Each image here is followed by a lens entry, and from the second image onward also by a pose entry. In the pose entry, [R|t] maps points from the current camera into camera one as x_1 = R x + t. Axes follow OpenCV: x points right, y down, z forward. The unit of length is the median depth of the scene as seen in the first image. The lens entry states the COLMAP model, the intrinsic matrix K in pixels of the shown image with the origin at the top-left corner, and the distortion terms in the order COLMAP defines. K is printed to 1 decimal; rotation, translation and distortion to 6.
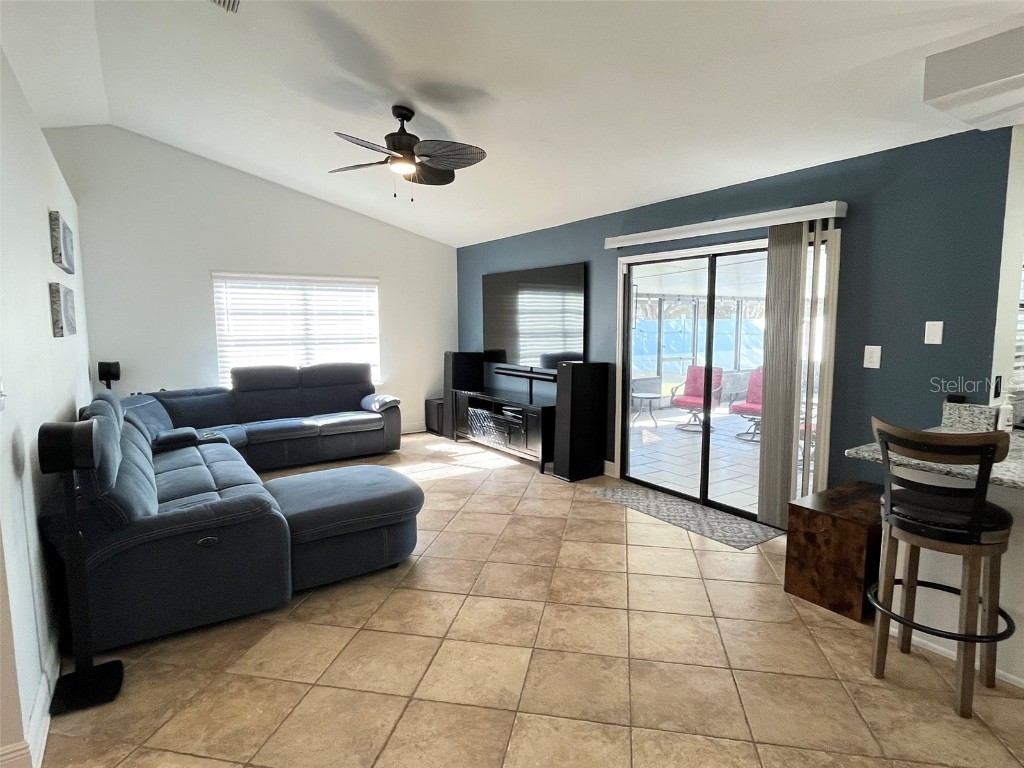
lens RADIAL K [[557.7, 0, 512.0], [0, 557.7, 384.0], [0, 0, 1]] dist [-0.002068, -0.002315]
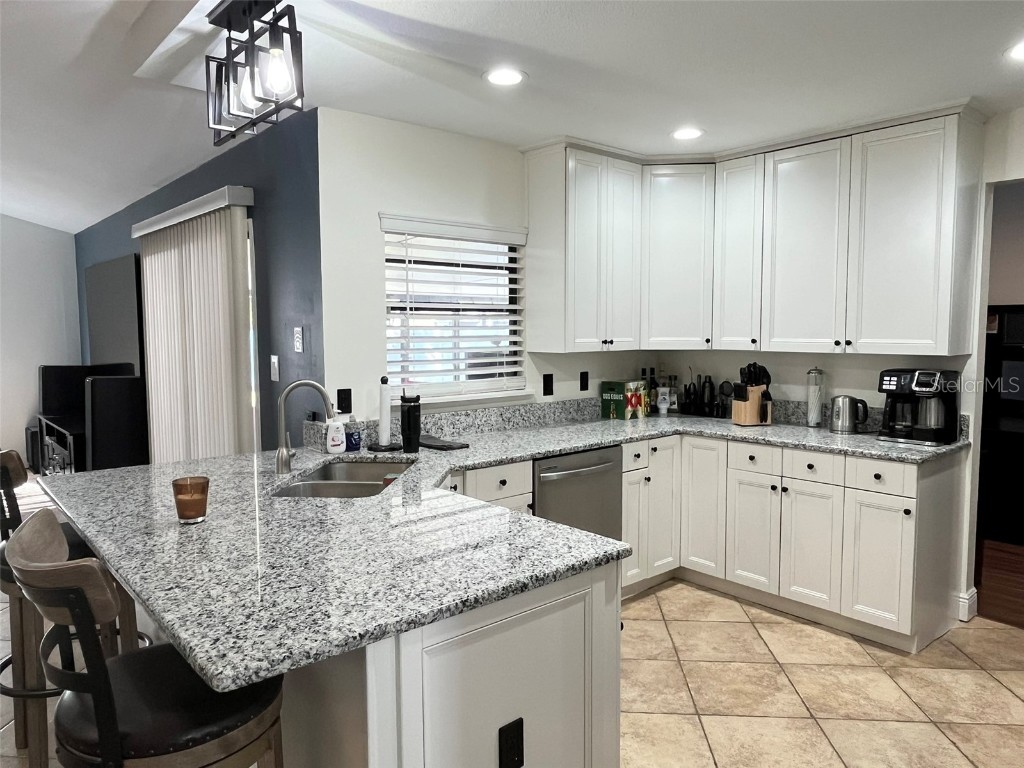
lens RADIAL K [[697.2, 0, 512.0], [0, 697.2, 384.0], [0, 0, 1]] dist [0.000958, -0.000877]
pose [[0.992916, -0.008684, 0.118503, 0.575165], [0.012529, 0.999418, -0.031744, 0.009489], [-0.118158, 0.033003, 0.992446, -0.067301]]
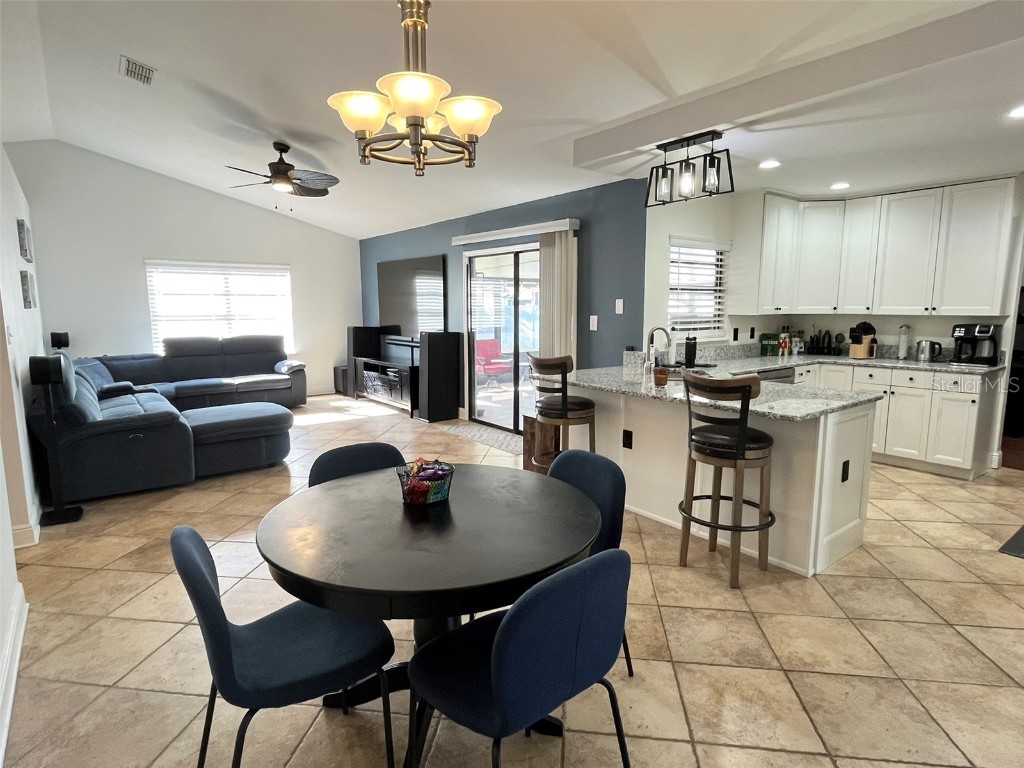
lens RADIAL K [[563.6, 0, 512.0], [0, 563.6, 384.0], [0, 0, 1]] dist [-0.001490, -0.000196]
pose [[0.997976, -0.007133, 0.063188, 0.213774], [0.005389, 0.999601, 0.027725, 0.047950], [-0.063361, -0.027328, 0.997616, -0.336182]]
